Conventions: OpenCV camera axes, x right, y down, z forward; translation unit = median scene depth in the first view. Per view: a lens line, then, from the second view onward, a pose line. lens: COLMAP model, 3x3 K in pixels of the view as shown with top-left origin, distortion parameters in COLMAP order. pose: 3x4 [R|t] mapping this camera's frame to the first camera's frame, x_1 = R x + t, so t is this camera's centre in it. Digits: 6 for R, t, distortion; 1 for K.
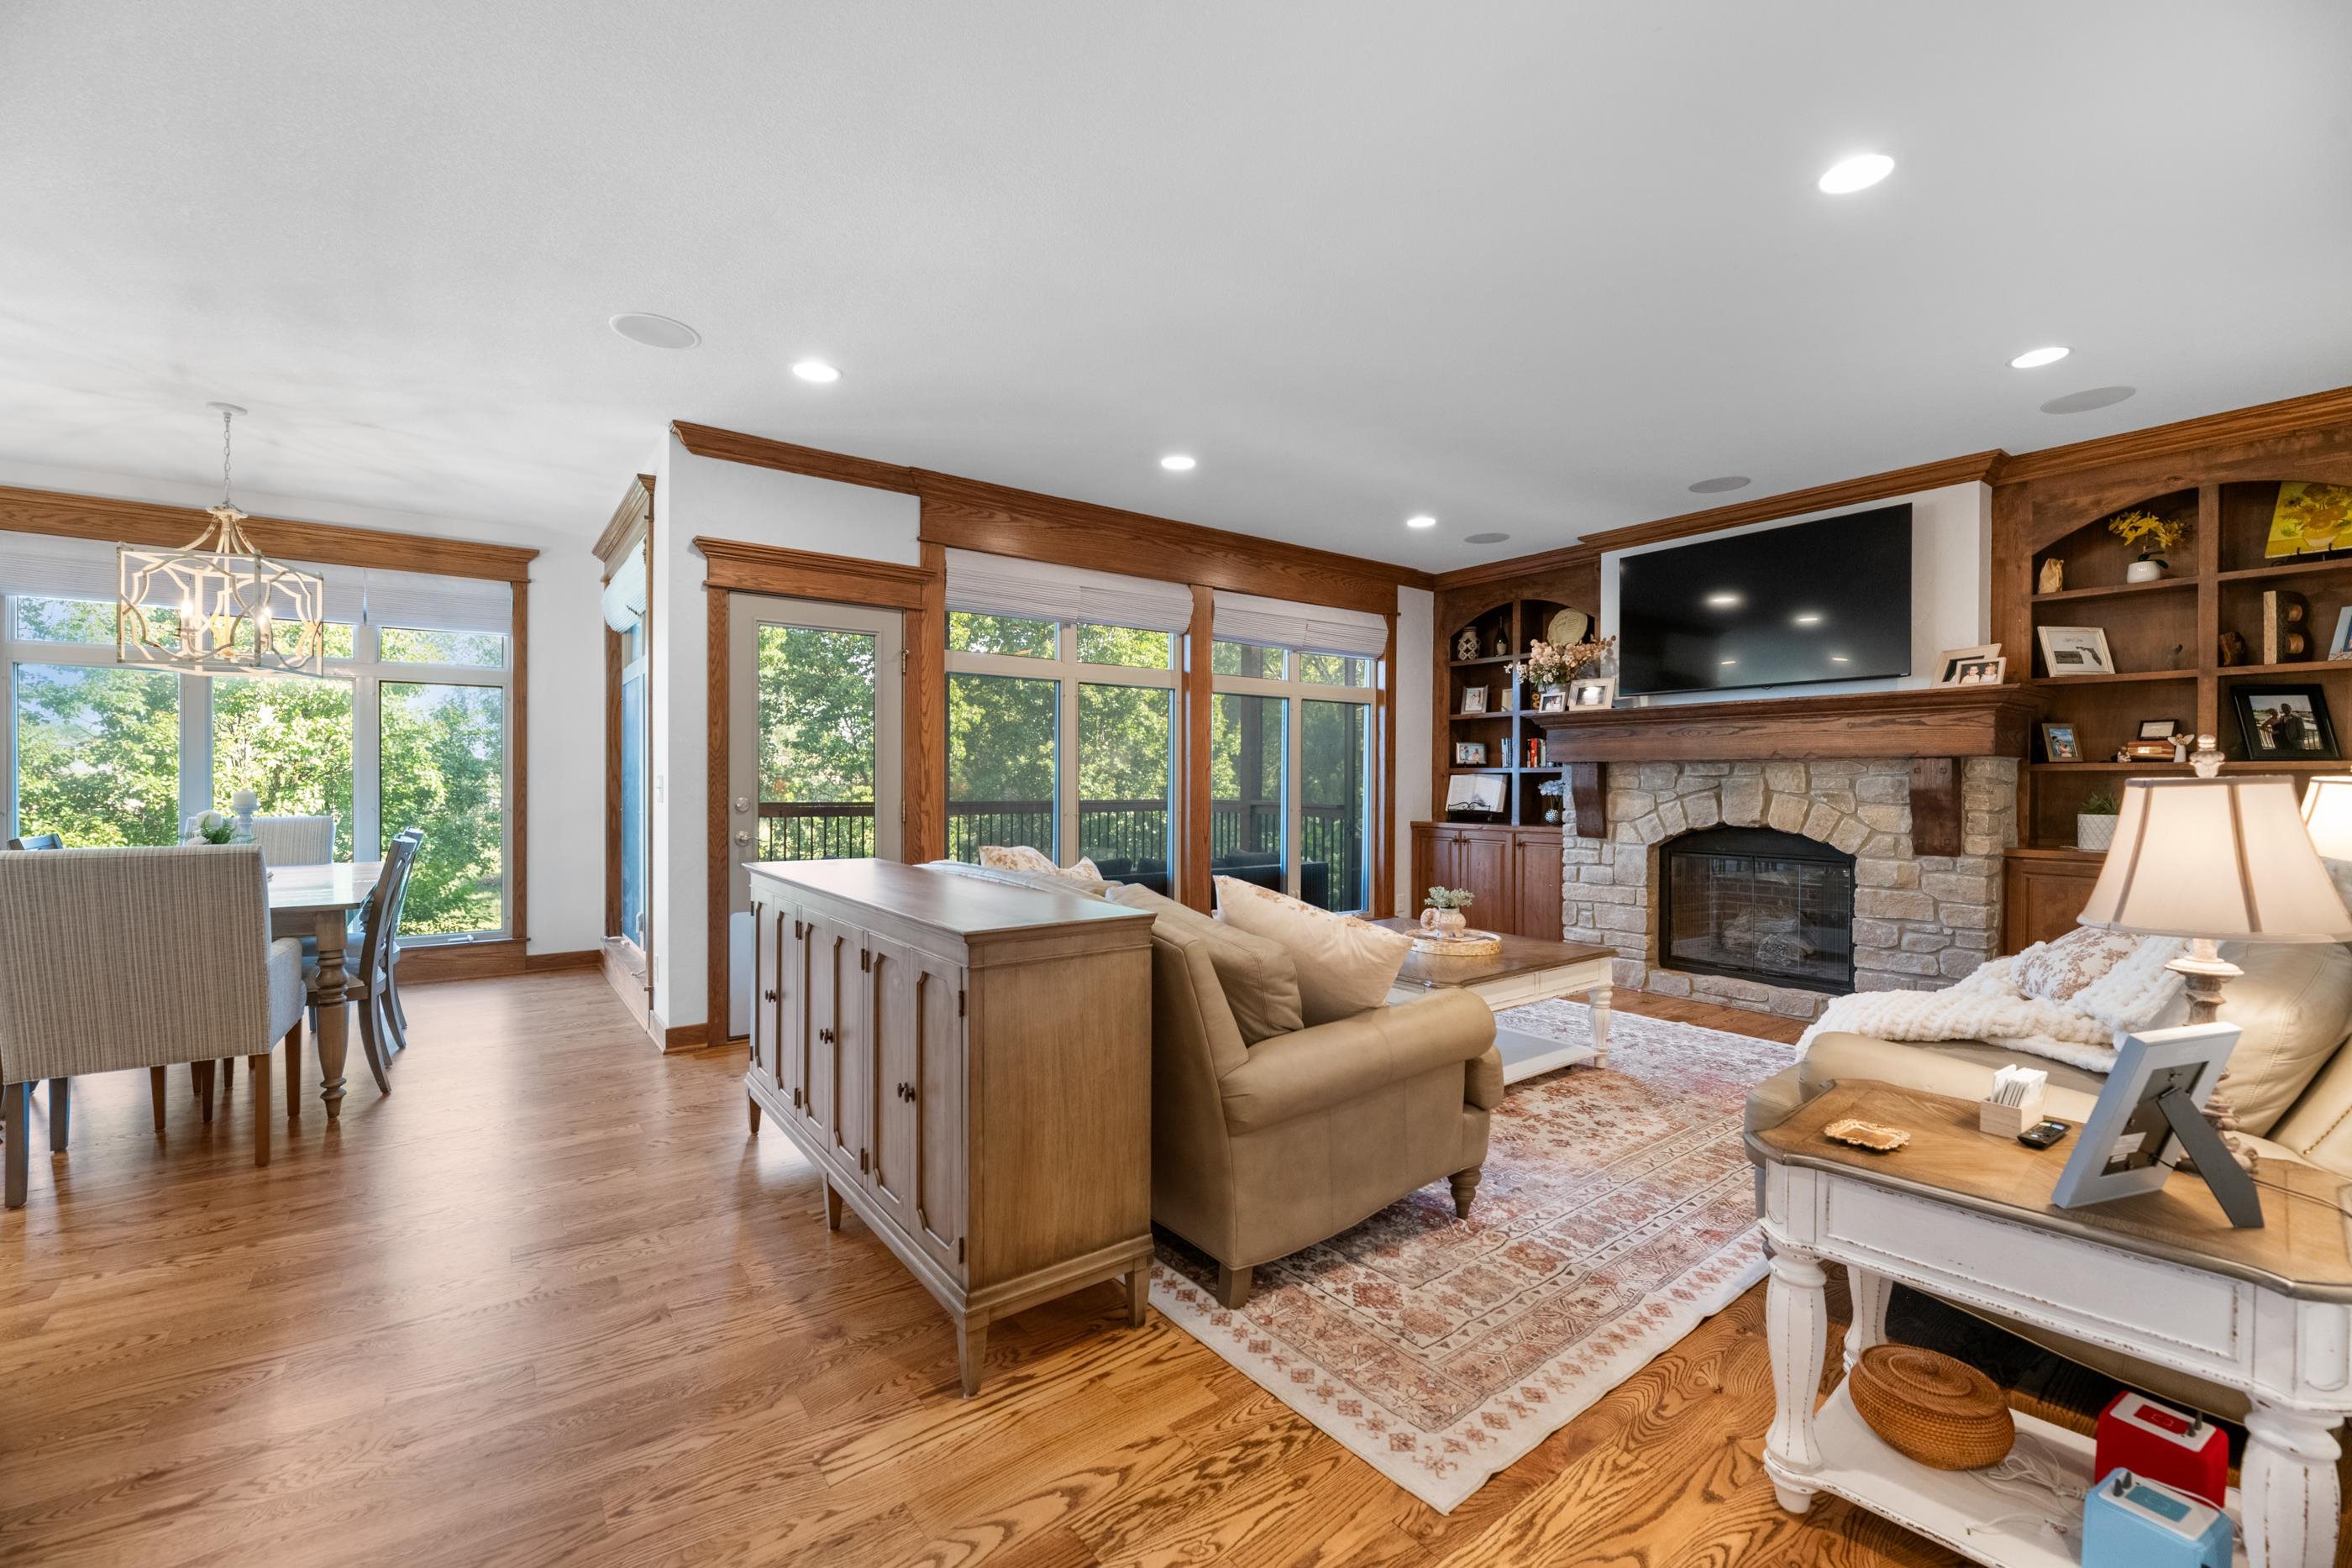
lens RADIAL K [[961.1, 0, 1174.1], [0, 961.1, 788.7], [0, 0, 1]] dist [-0.004747, -0.000656]
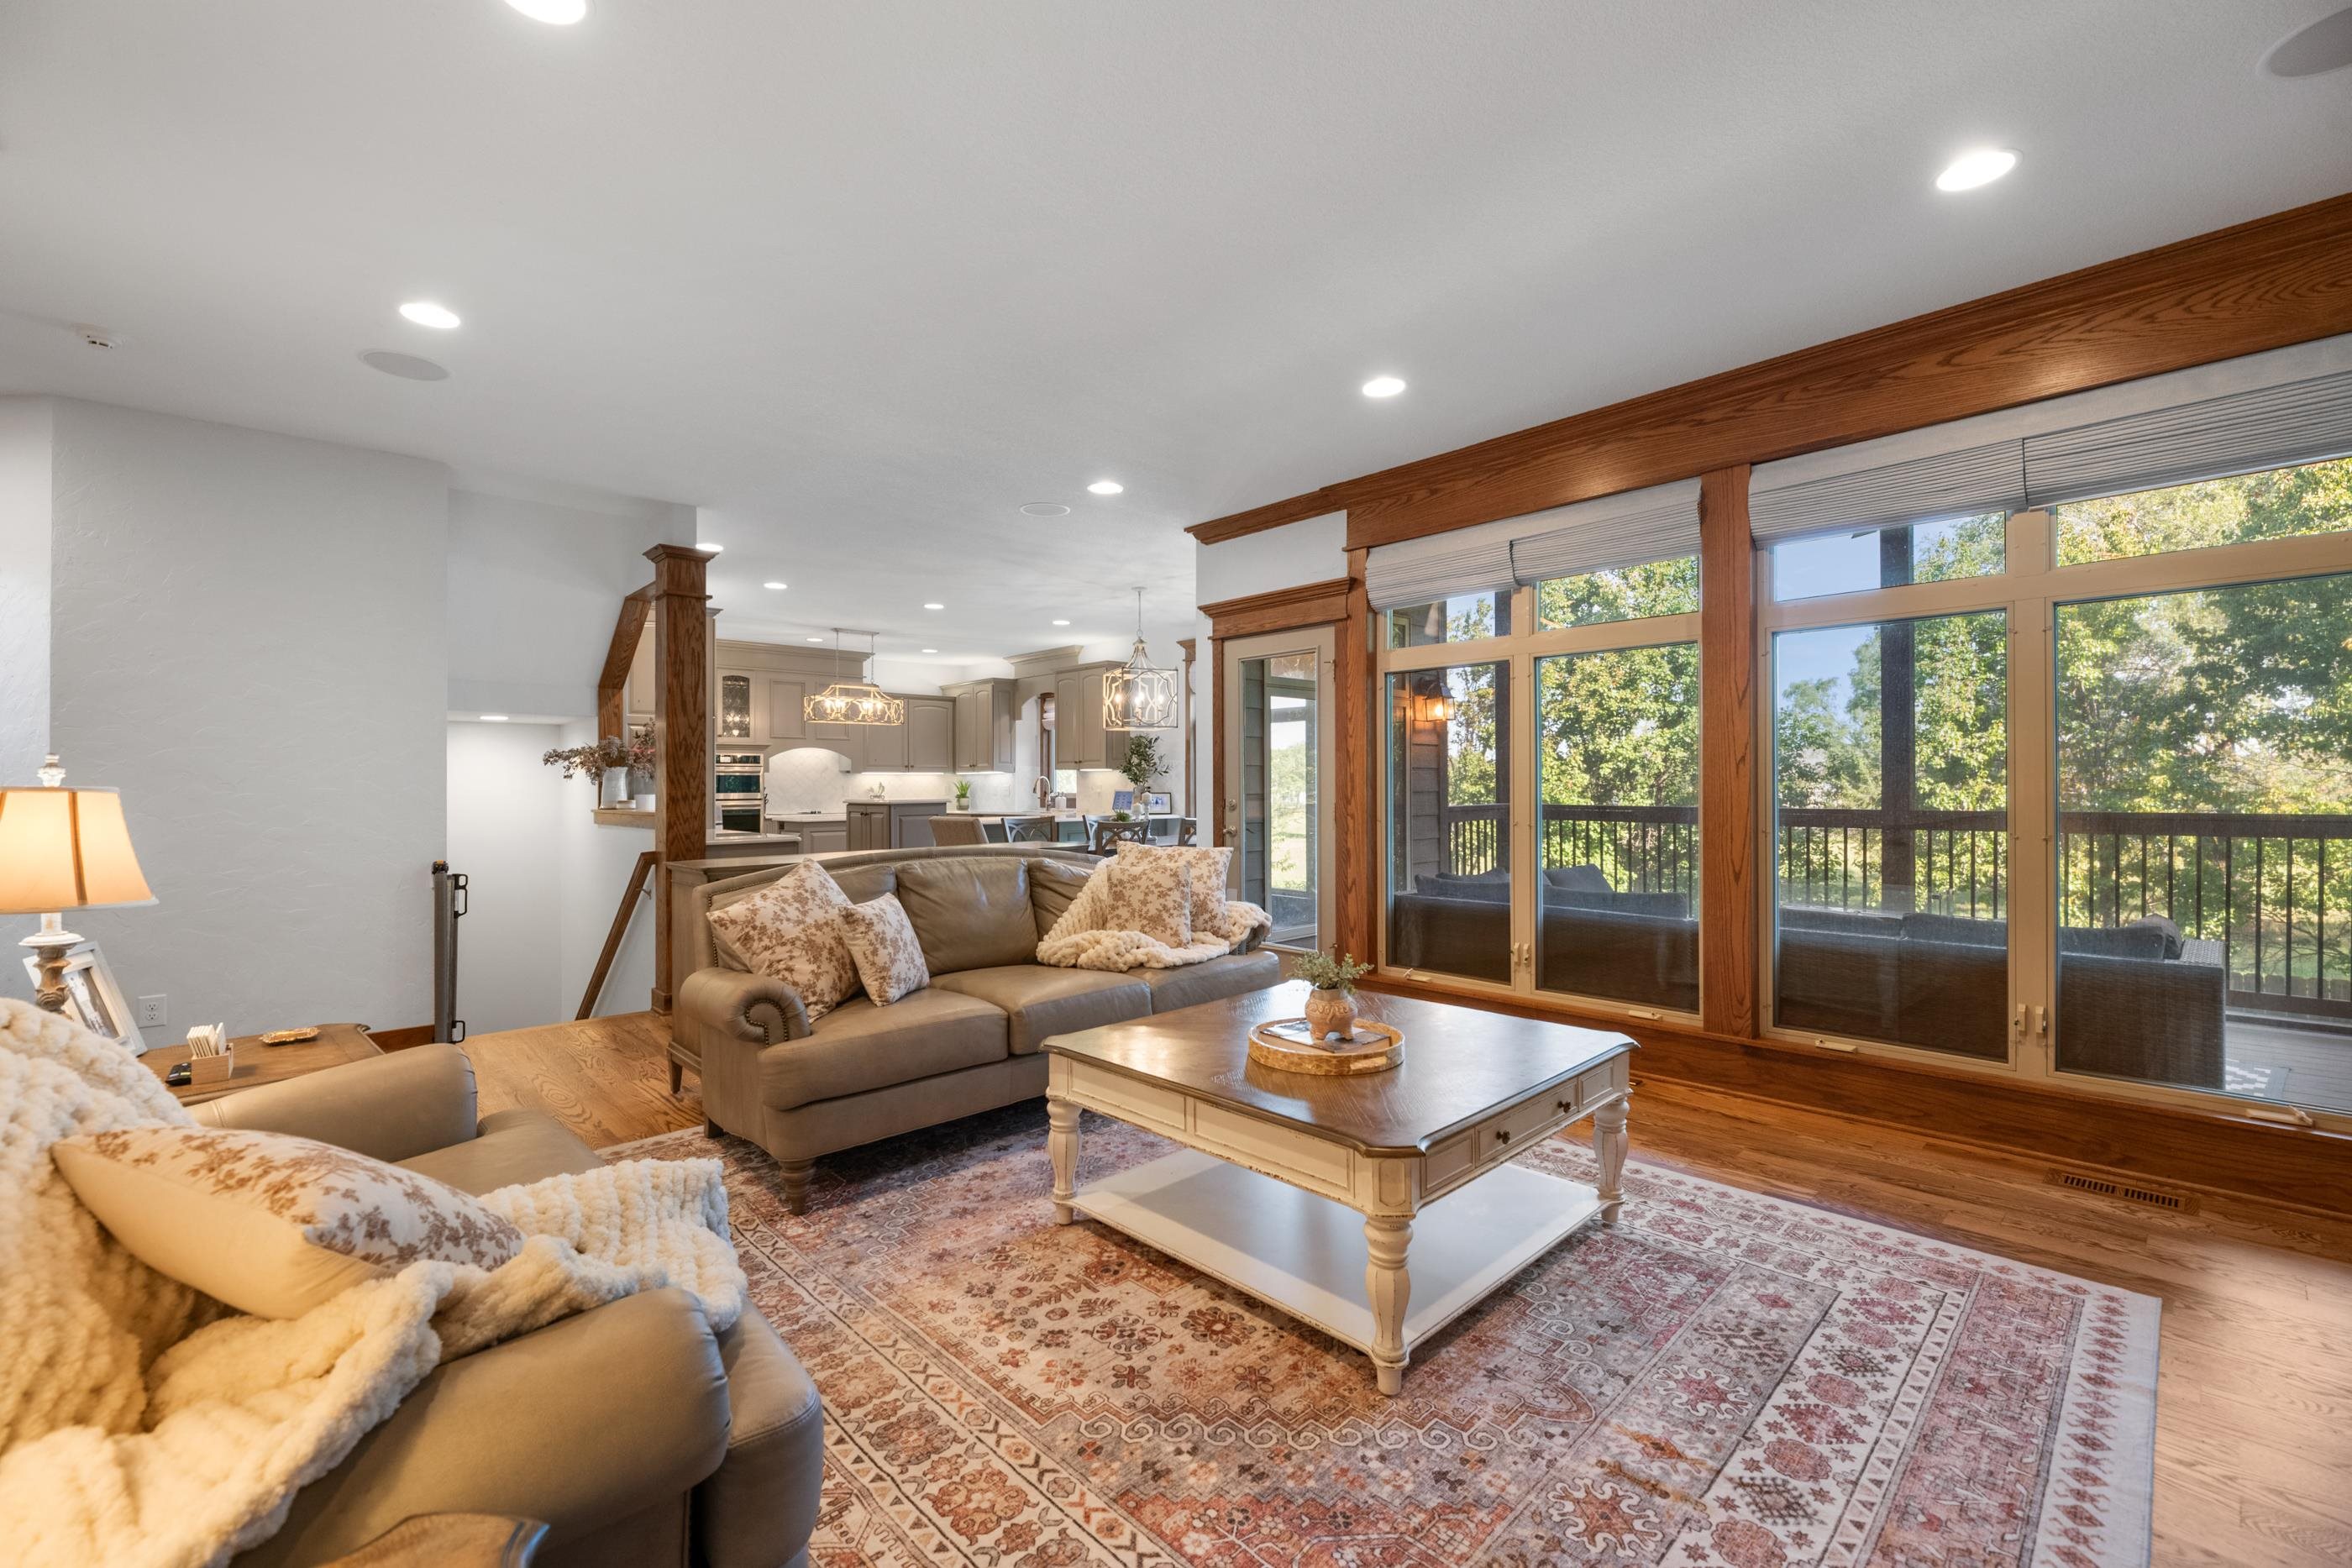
lens RADIAL K [[986.1, 0, 1178.8], [0, 986.1, 777.2], [0, 0, 1]] dist [-0.004767, -0.000186]
pose [[0.111437, -0.013751, -0.993676, 0.757348], [-0.001976, 0.999899, -0.014059, -0.001192], [0.993770, 0.003530, 0.111399, 0.699974]]
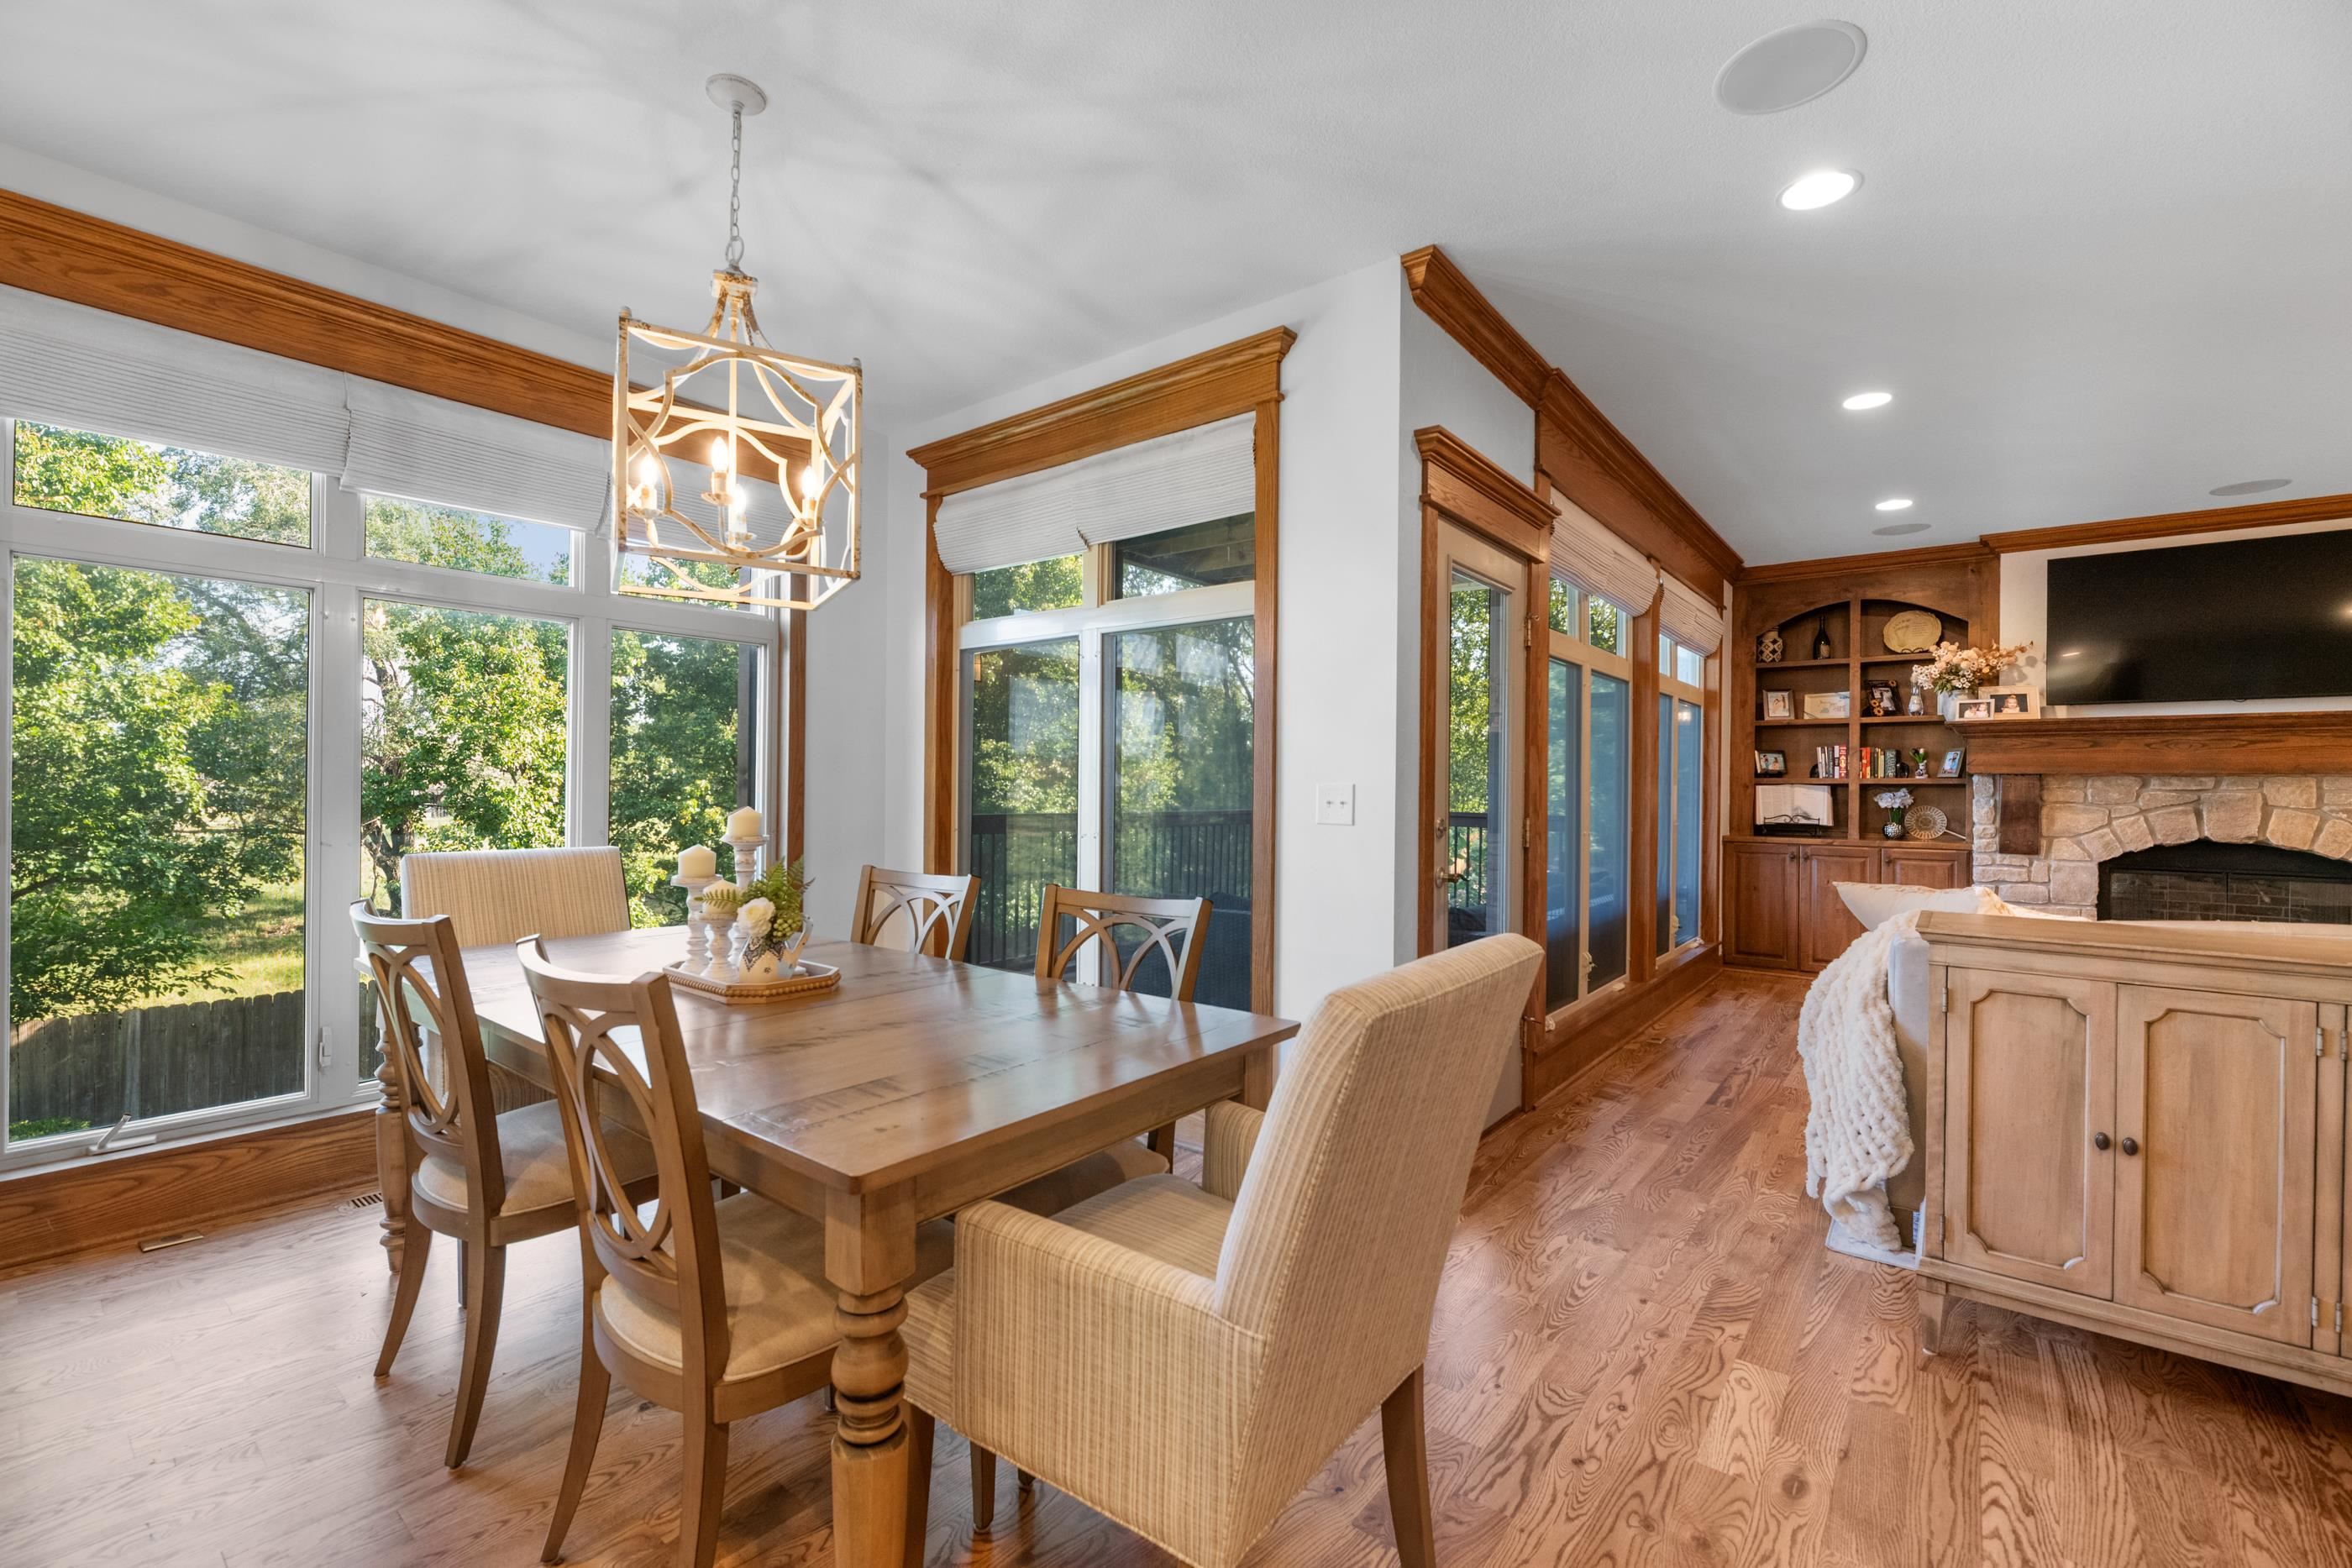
lens RADIAL K [[986.1, 0, 1169.3], [0, 986.1, 790.4], [0, 0, 1]] dist [-0.004767, -0.000186]
pose [[0.968194, 0.006062, 0.250127, -0.728306], [-0.004961, 0.999975, -0.005035, -0.002944], [-0.250151, 0.003634, 0.968200, 0.328356]]
